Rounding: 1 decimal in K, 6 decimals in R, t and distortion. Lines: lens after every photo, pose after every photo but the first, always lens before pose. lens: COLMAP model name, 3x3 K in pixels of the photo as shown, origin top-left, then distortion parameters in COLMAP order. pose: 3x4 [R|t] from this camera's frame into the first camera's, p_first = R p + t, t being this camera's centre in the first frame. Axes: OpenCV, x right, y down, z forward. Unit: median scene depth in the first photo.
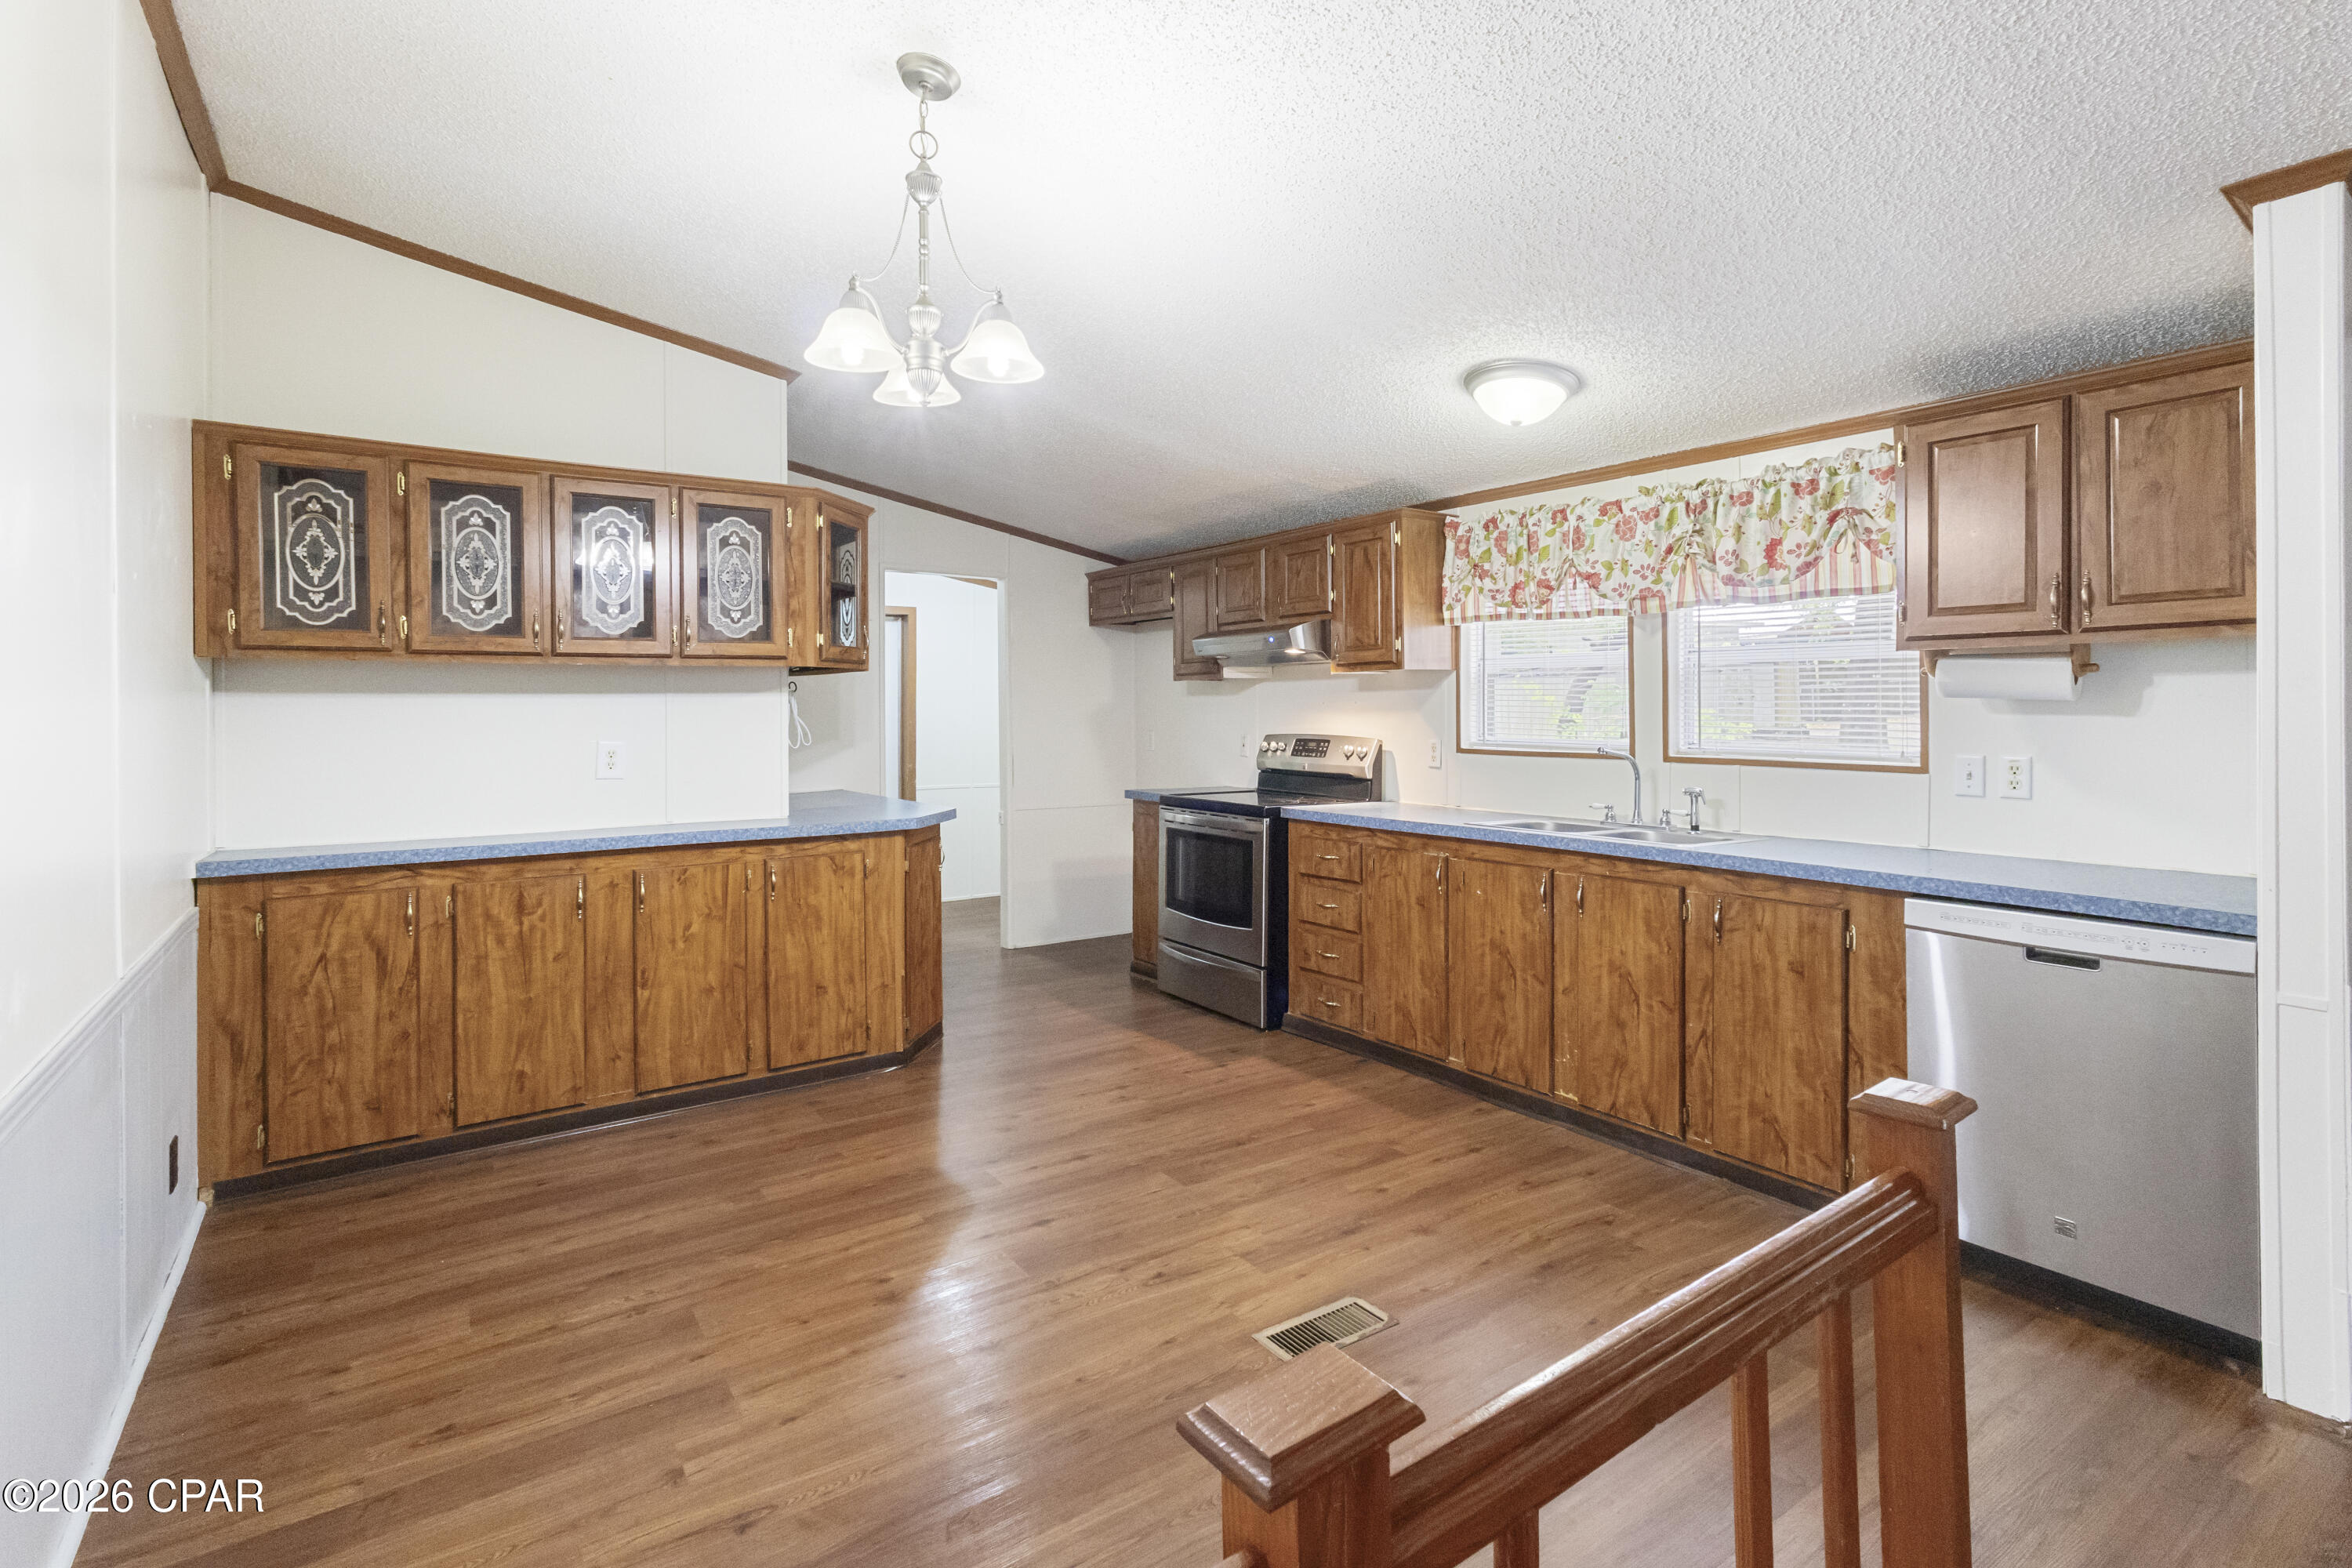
lens RADIAL K [[1104.5, 0, 1172.1], [0, 1104.5, 709.5], [0, 0, 1]] dist [0.003572, 0.000434]
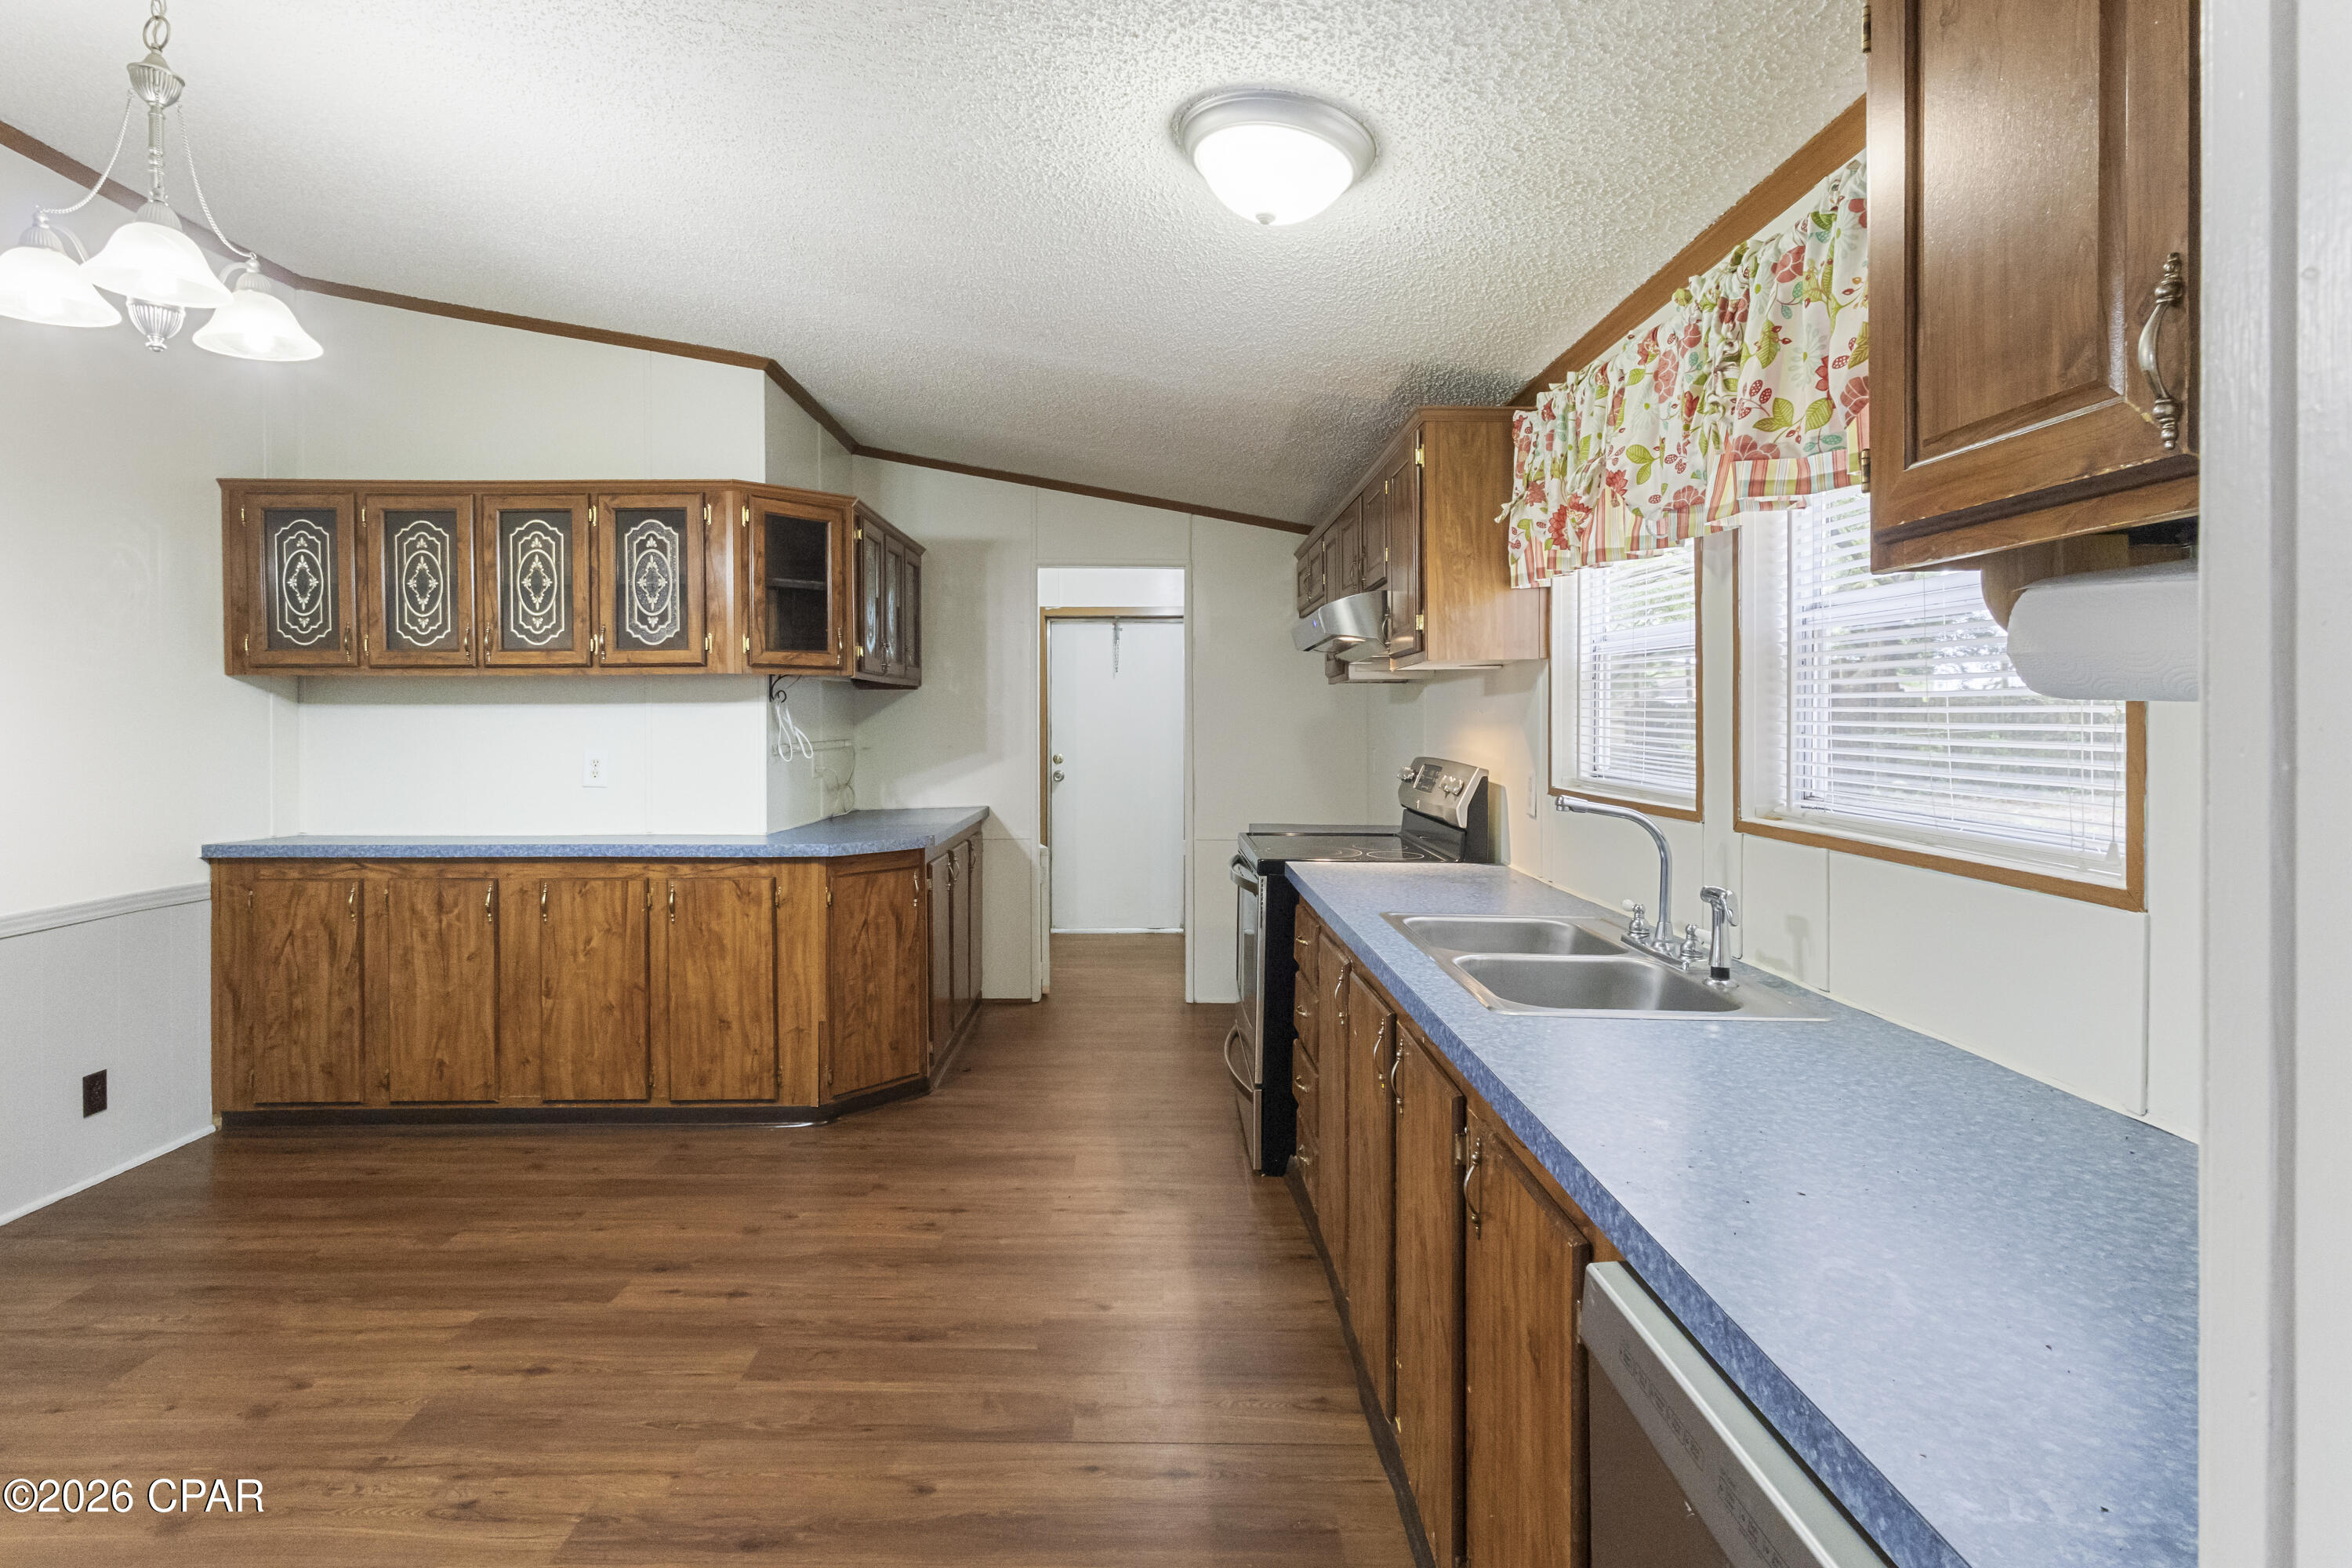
lens RADIAL K [[1129.6, 0, 1172.3], [0, 1129.6, 727.2], [0, 0, 1]] dist [0.000314, 0.000346]
pose [[0.829657, 0.007551, -0.558222, 0.563057], [-0.003467, 0.999959, 0.008373, -0.003455], [0.558262, -0.005011, 0.829649, 0.466979]]
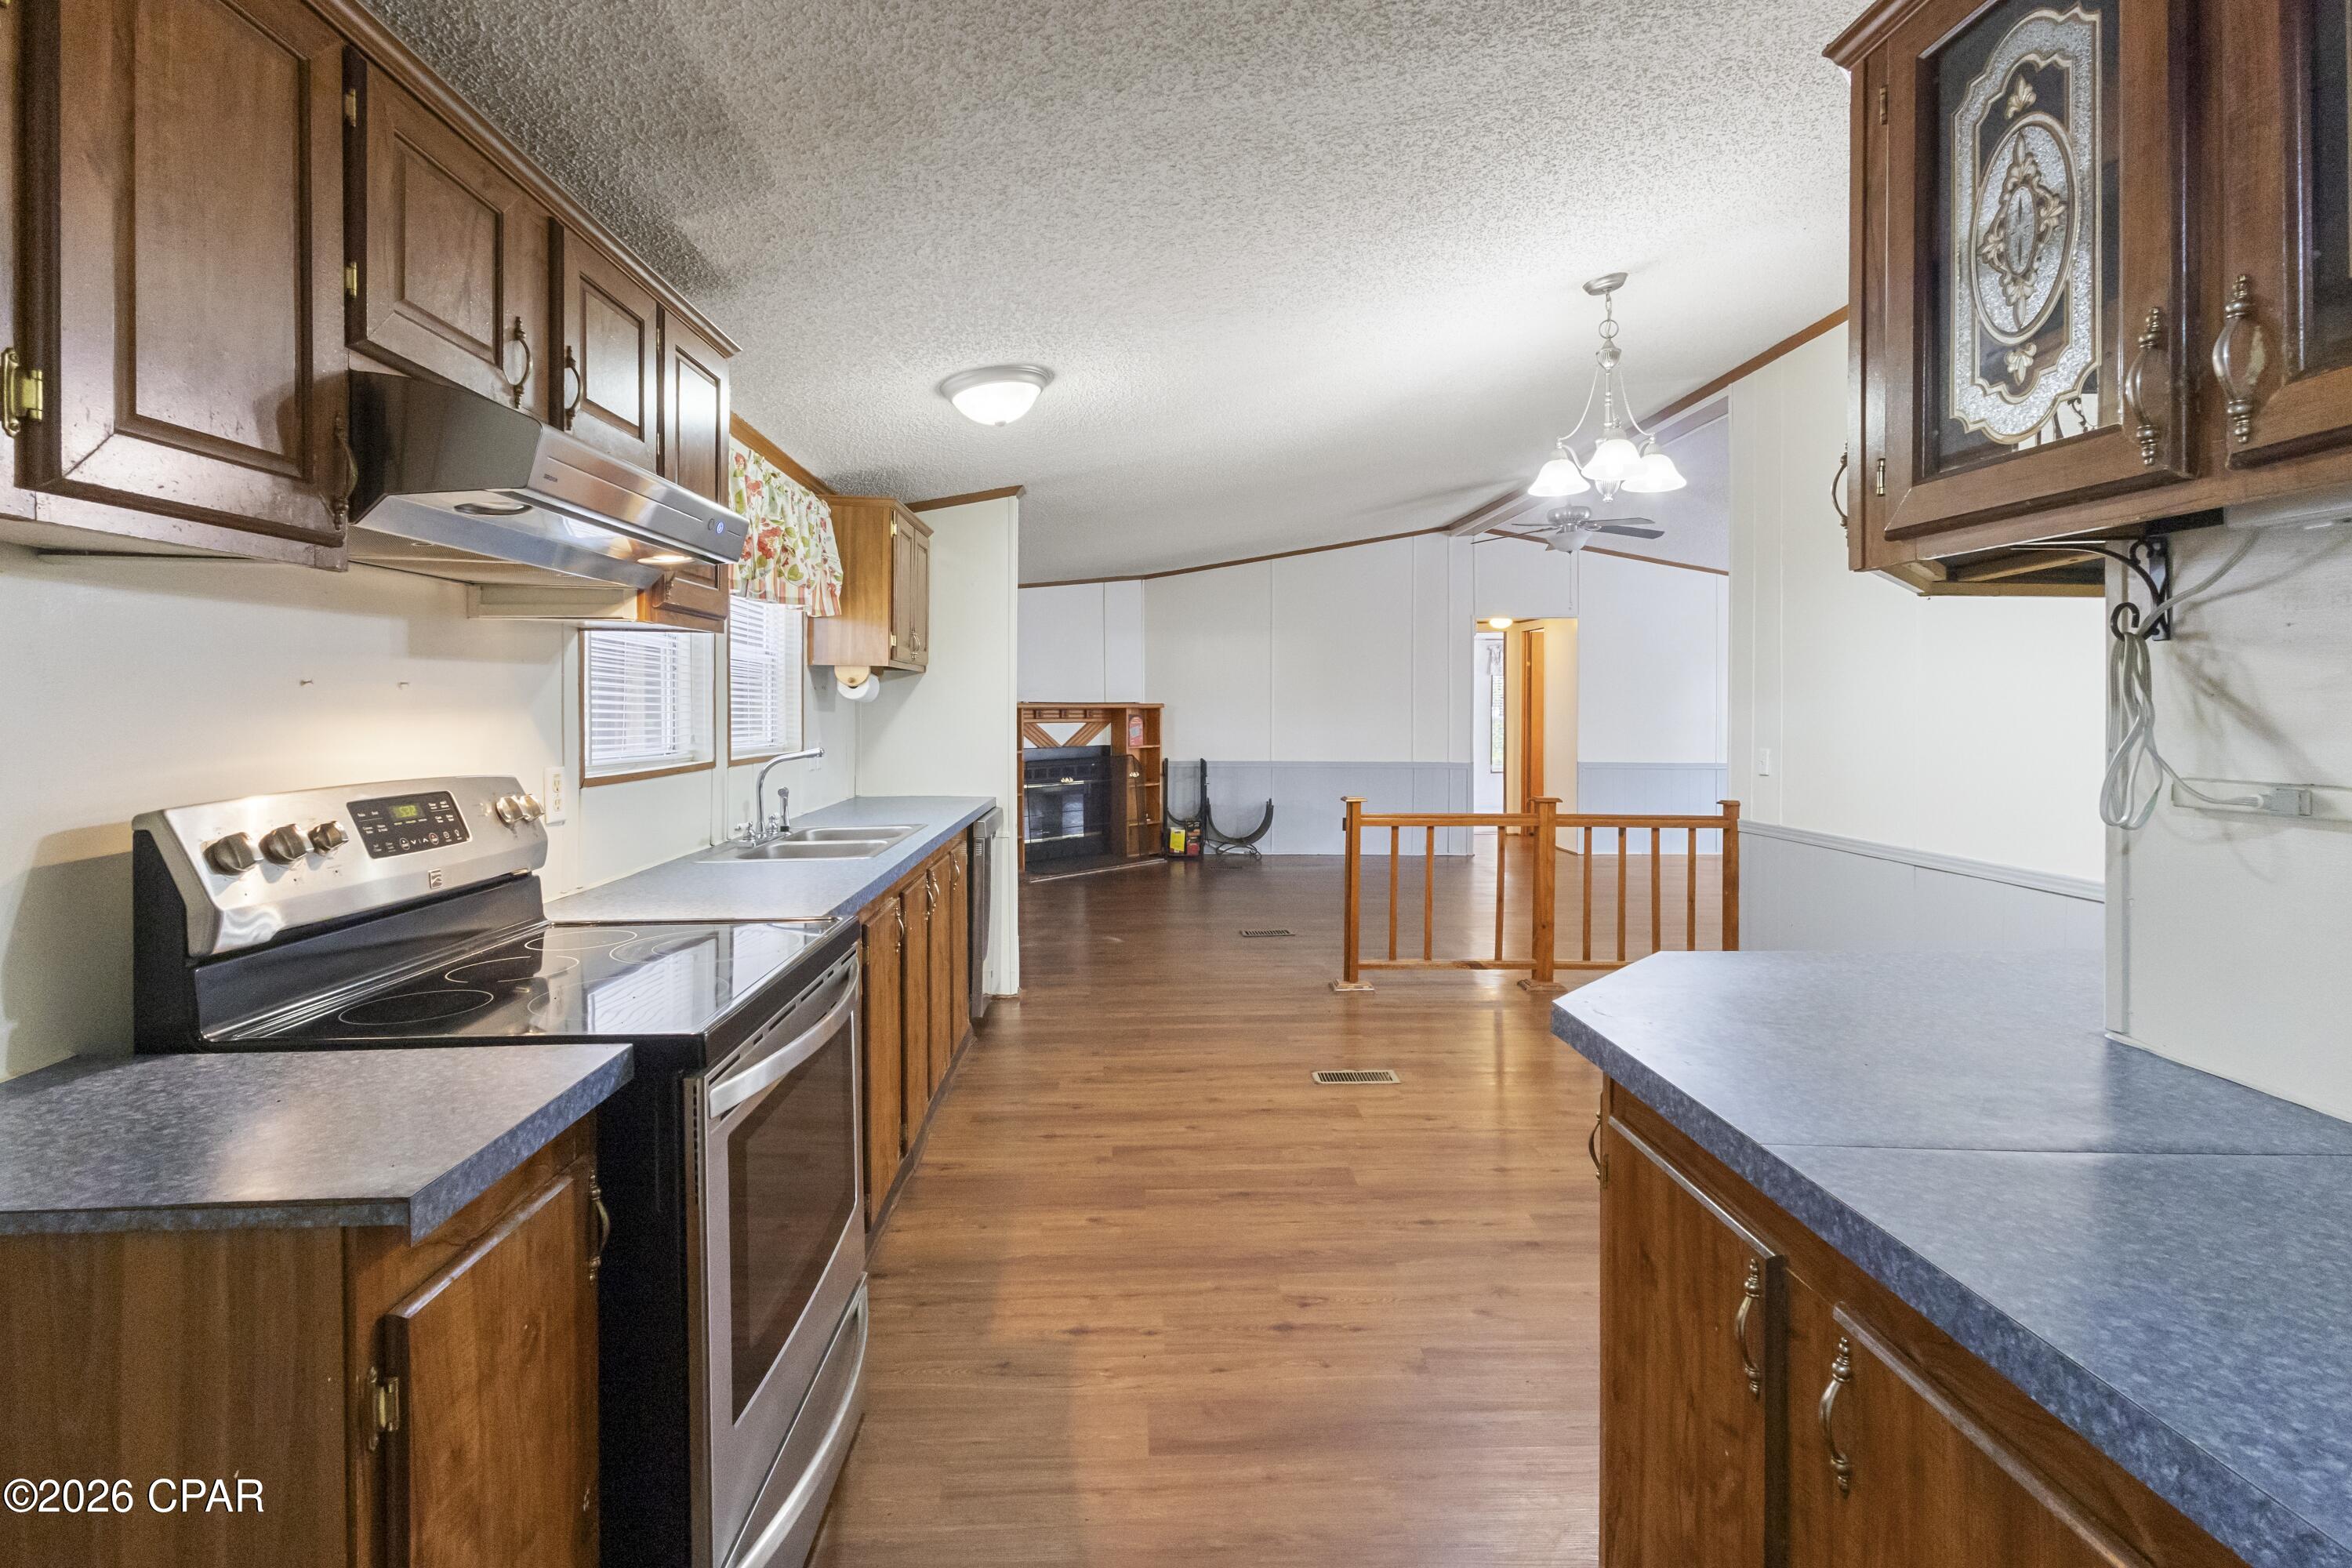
lens RADIAL K [[1104.5, 0, 1172.1], [0, 1104.5, 709.5], [0, 0, 1]] dist [0.003572, 0.000434]
pose [[-0.840494, 0.002819, 0.541814, -0.350402], [0.003397, 0.999994, 0.000067, 0.003362], [-0.541811, 0.001897, -0.840498, 1.673938]]
